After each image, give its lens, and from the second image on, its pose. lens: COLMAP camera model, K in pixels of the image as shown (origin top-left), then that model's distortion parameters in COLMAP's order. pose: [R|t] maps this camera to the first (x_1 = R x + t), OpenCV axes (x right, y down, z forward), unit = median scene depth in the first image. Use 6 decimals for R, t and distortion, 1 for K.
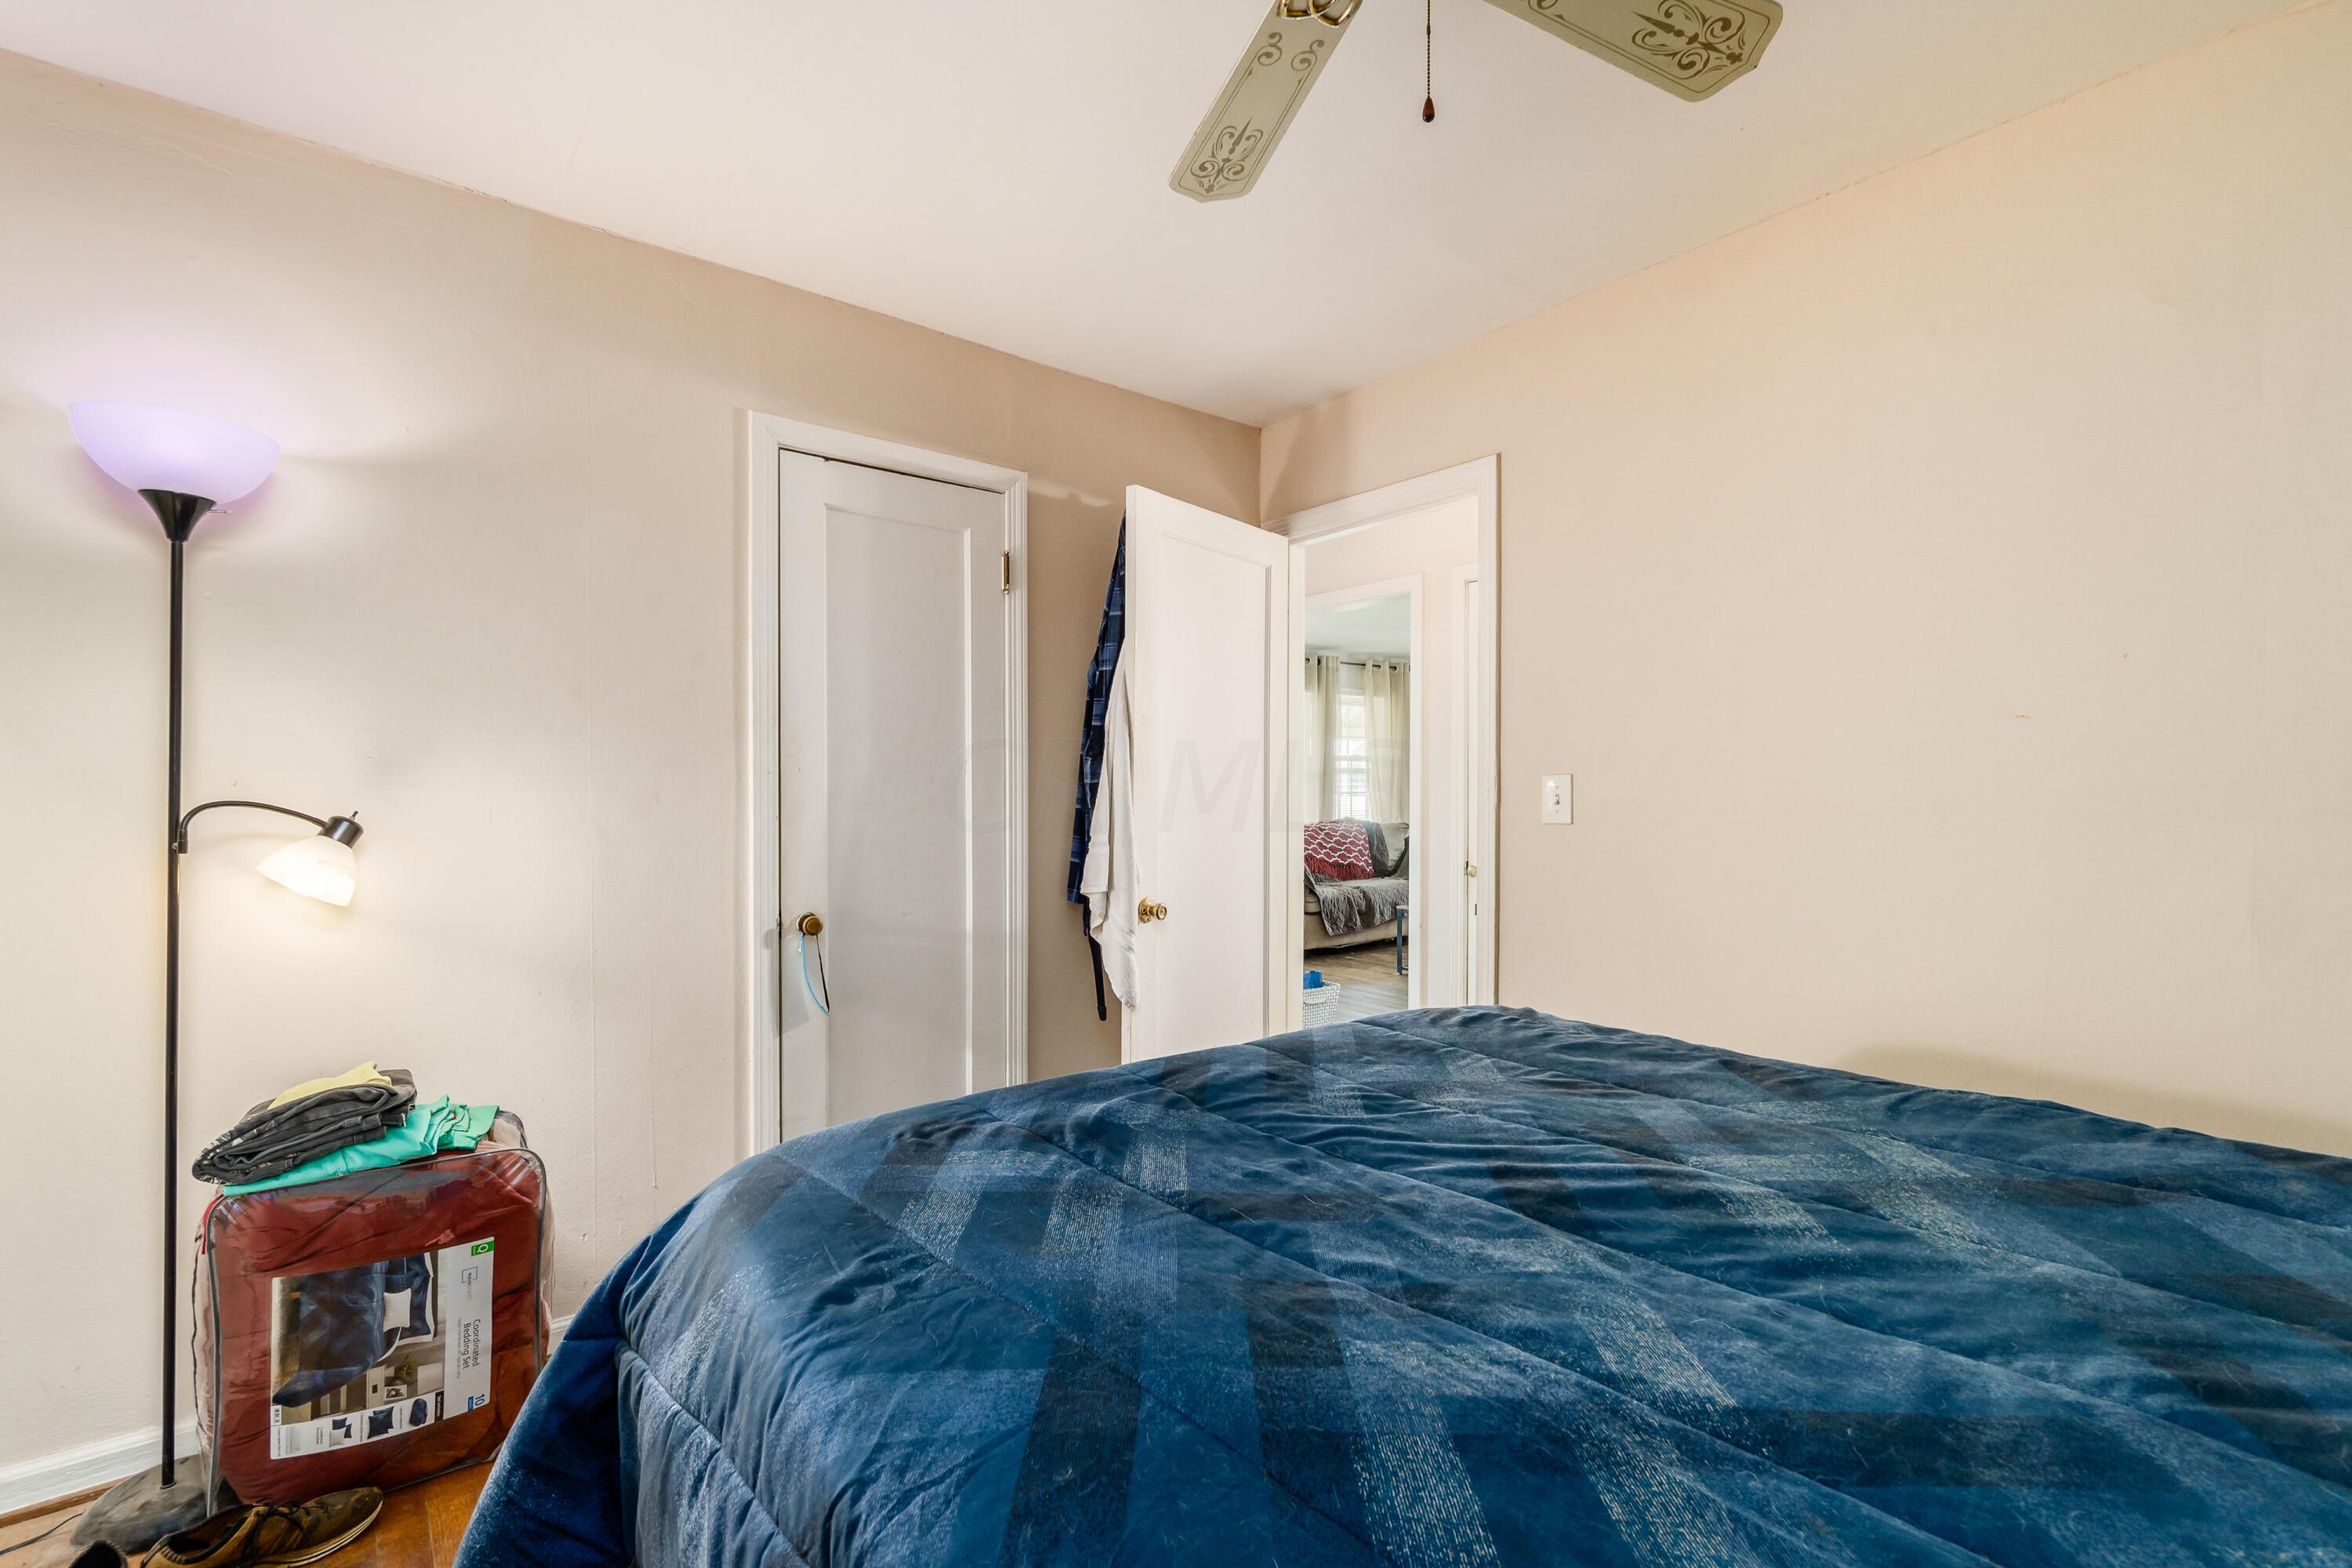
lens RADIAL K [[1034.9, 0, 1176.0], [0, 1034.9, 784.0], [0, 0, 1]] dist [-0.002159, -0.000049]
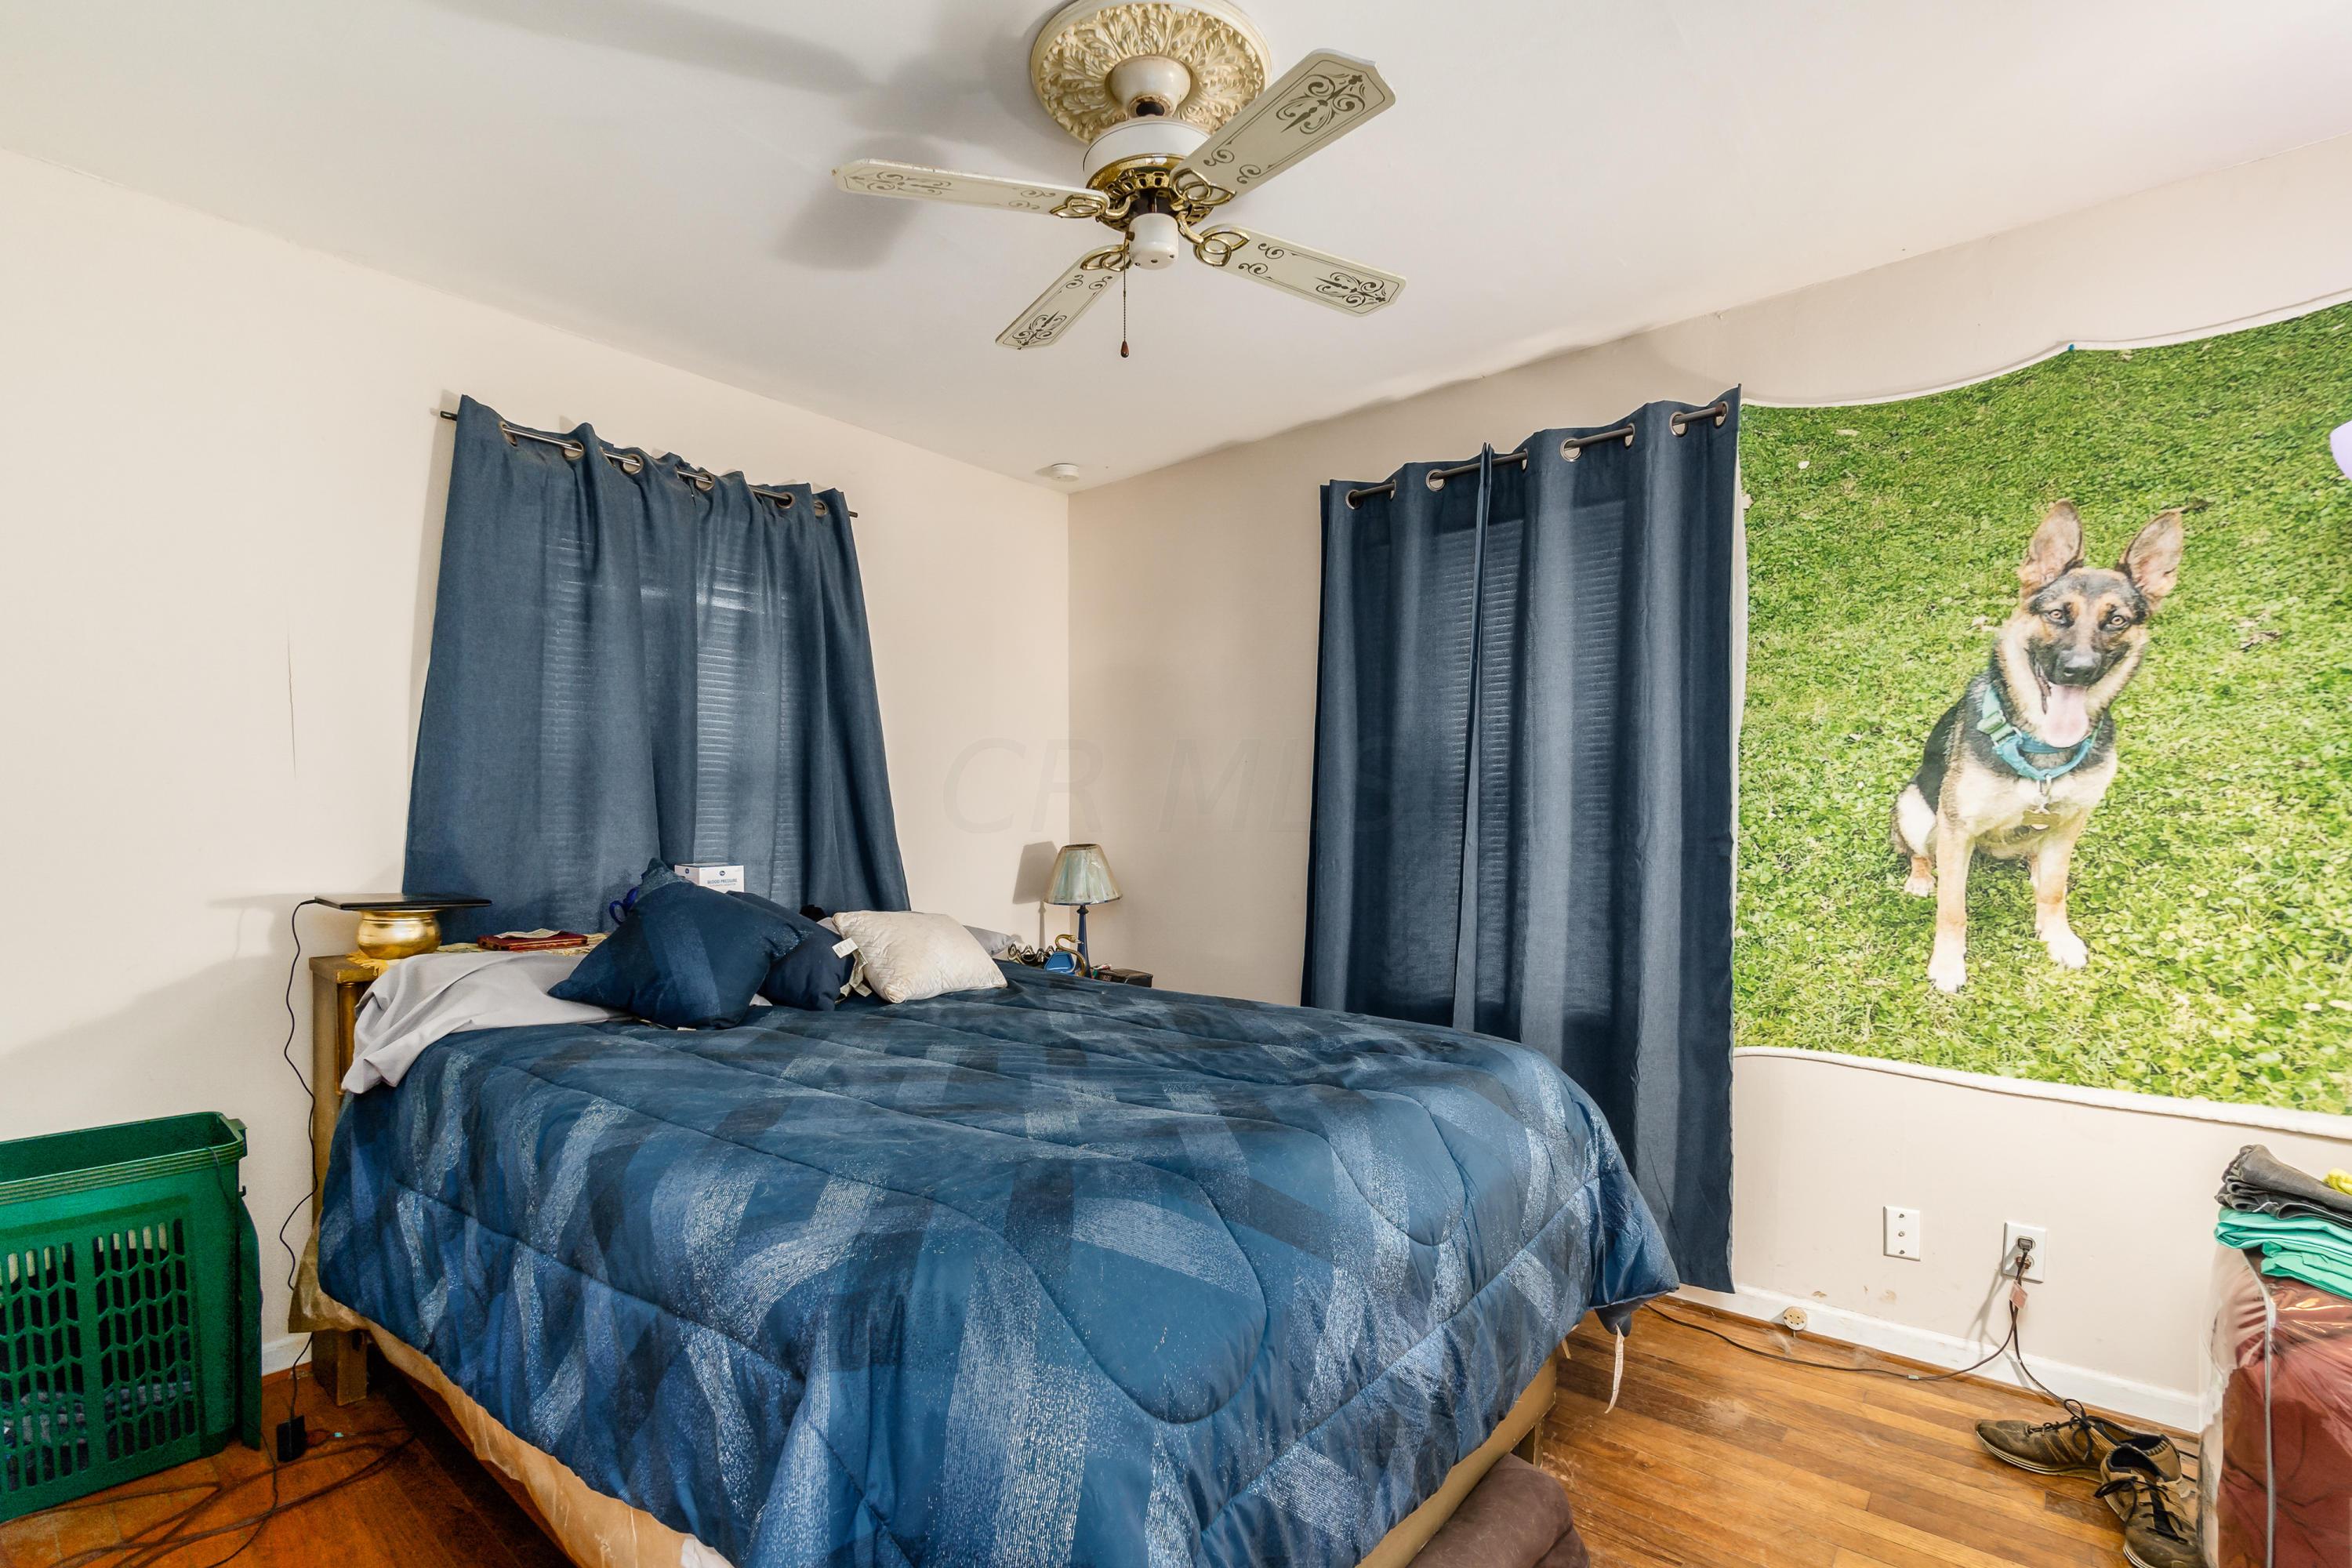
lens RADIAL K [[1034.9, 0, 1176.0], [0, 1034.9, 784.0], [0, 0, 1]] dist [-0.002159, -0.000049]
pose [[-0.981265, -0.021593, -0.191447, 0.337594], [-0.014669, 0.999189, -0.037509, 0.017321], [0.192102, -0.033998, -0.980786, 1.867975]]
